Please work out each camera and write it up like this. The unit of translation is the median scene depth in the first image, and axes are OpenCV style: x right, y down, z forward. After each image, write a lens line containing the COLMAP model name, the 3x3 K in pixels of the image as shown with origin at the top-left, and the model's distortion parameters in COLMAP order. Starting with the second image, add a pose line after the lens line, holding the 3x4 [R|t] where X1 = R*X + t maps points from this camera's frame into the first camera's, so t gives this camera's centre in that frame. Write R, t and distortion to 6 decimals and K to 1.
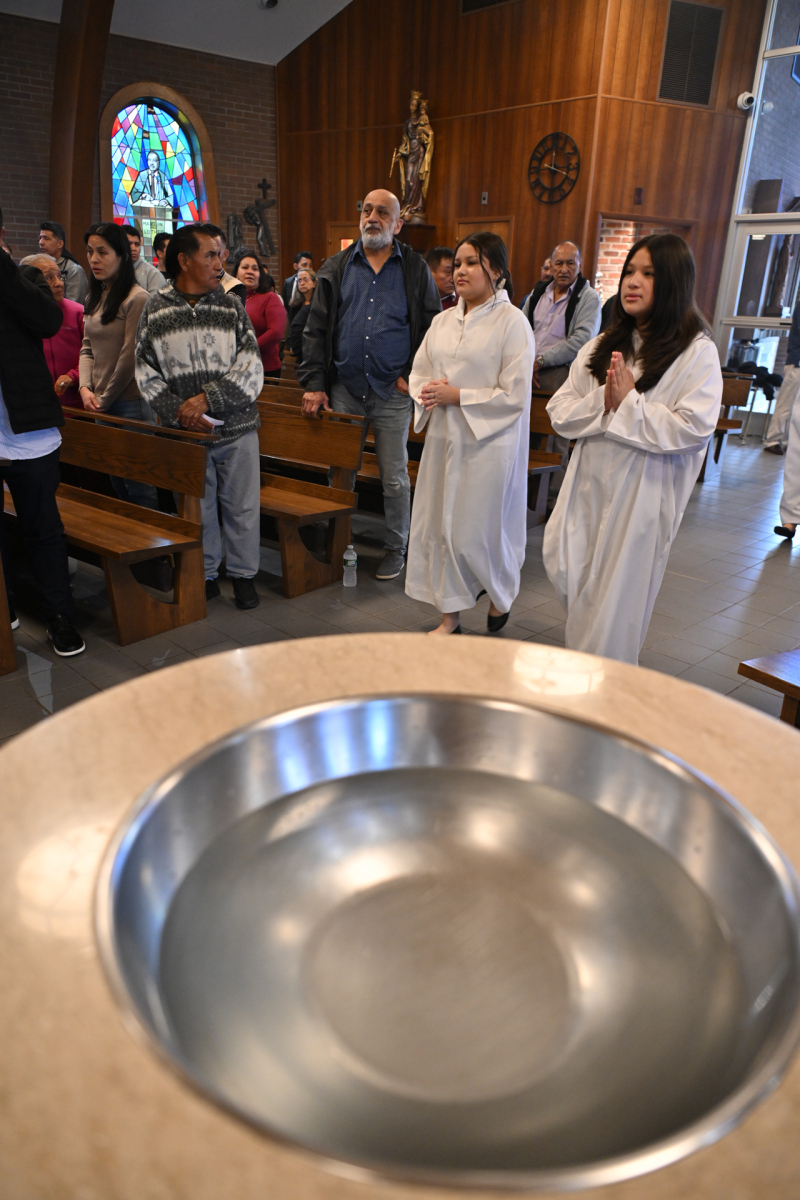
lens RADIAL K [[779.3, 0, 406.9], [0, 779.3, 602.0], [0, 0, 1]] dist [-0.003546, 0.011802]
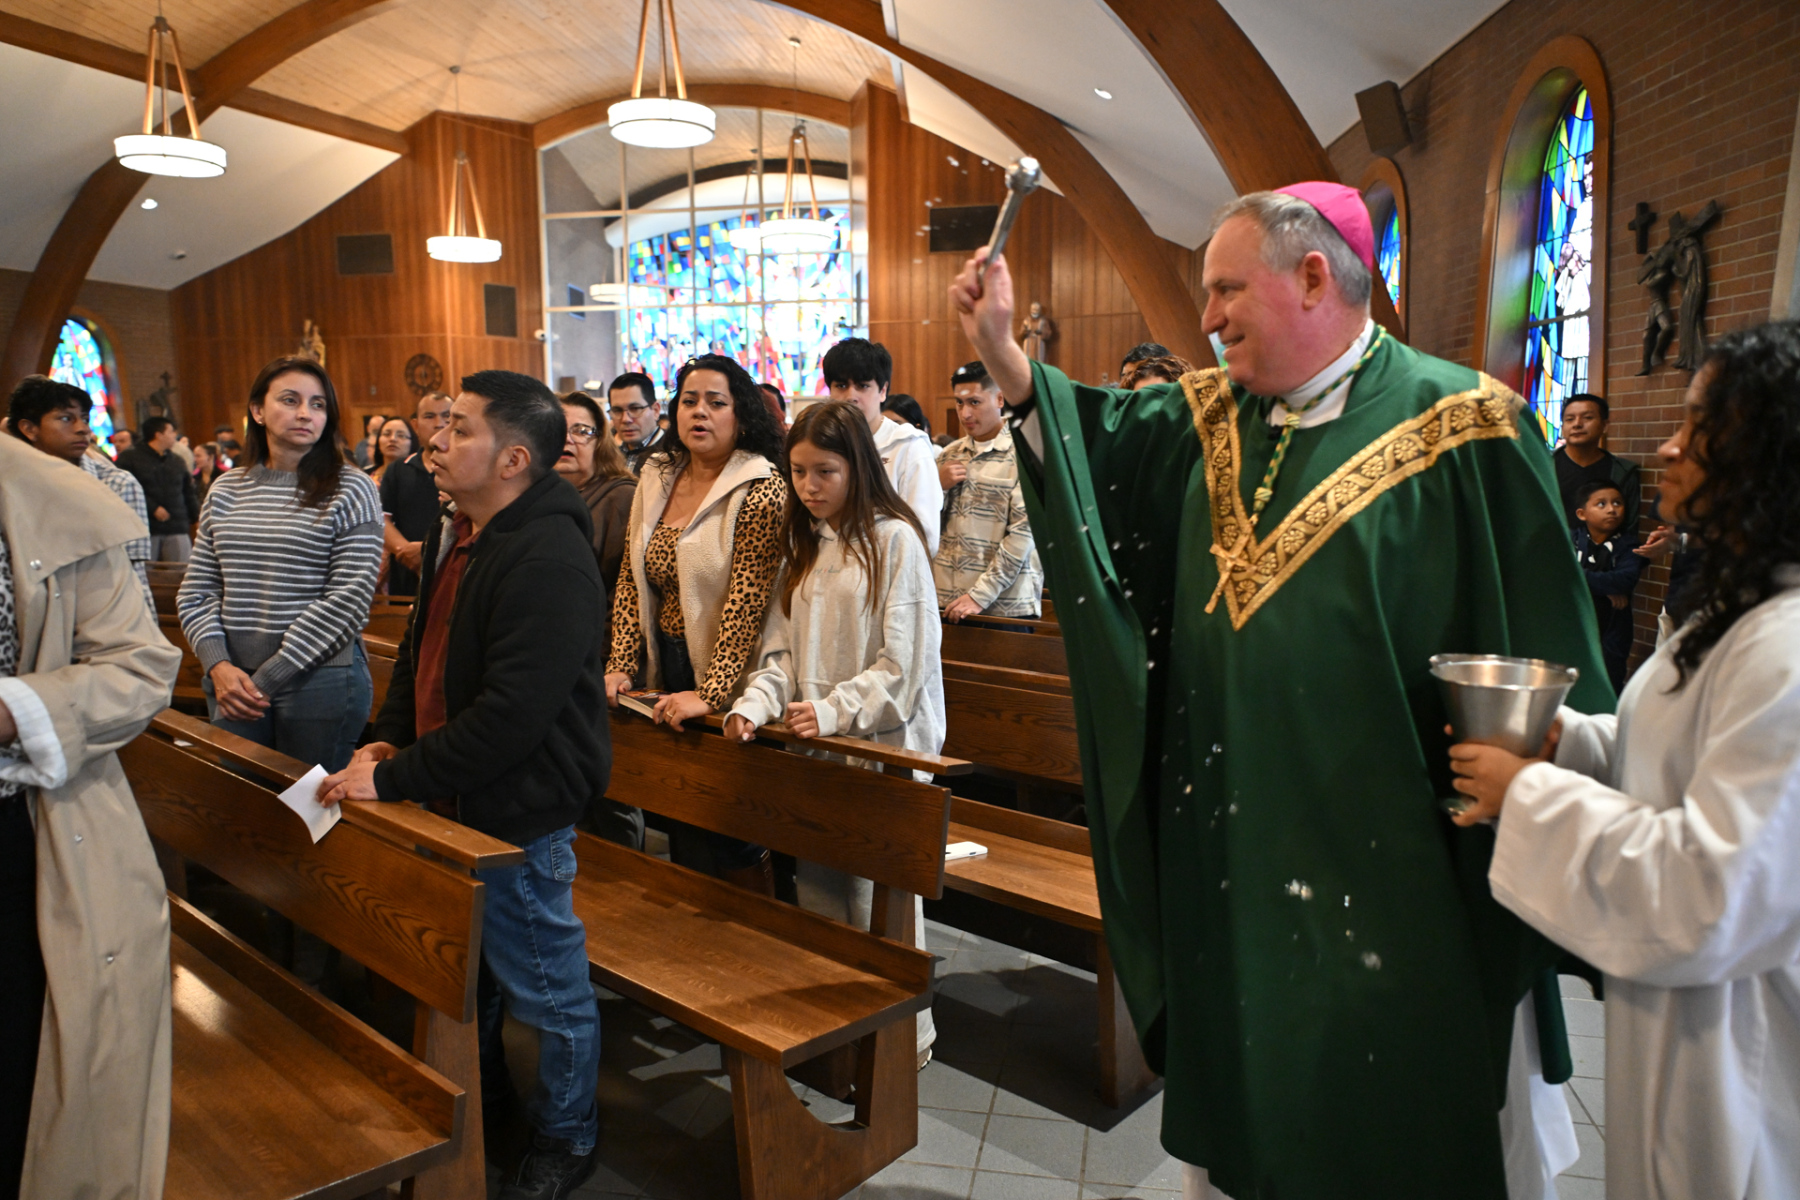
lens RADIAL K [[1169.0, 0, 877.1], [0, 1169.0, 589.7], [0, 0, 1]] dist [-0.003546, 0.011802]
pose [[0.828278, -0.104561, 0.550475, -0.371966], [0.233965, 0.957229, -0.170214, 0.432304], [-0.509133, 0.269776, 0.817315, -1.179703]]
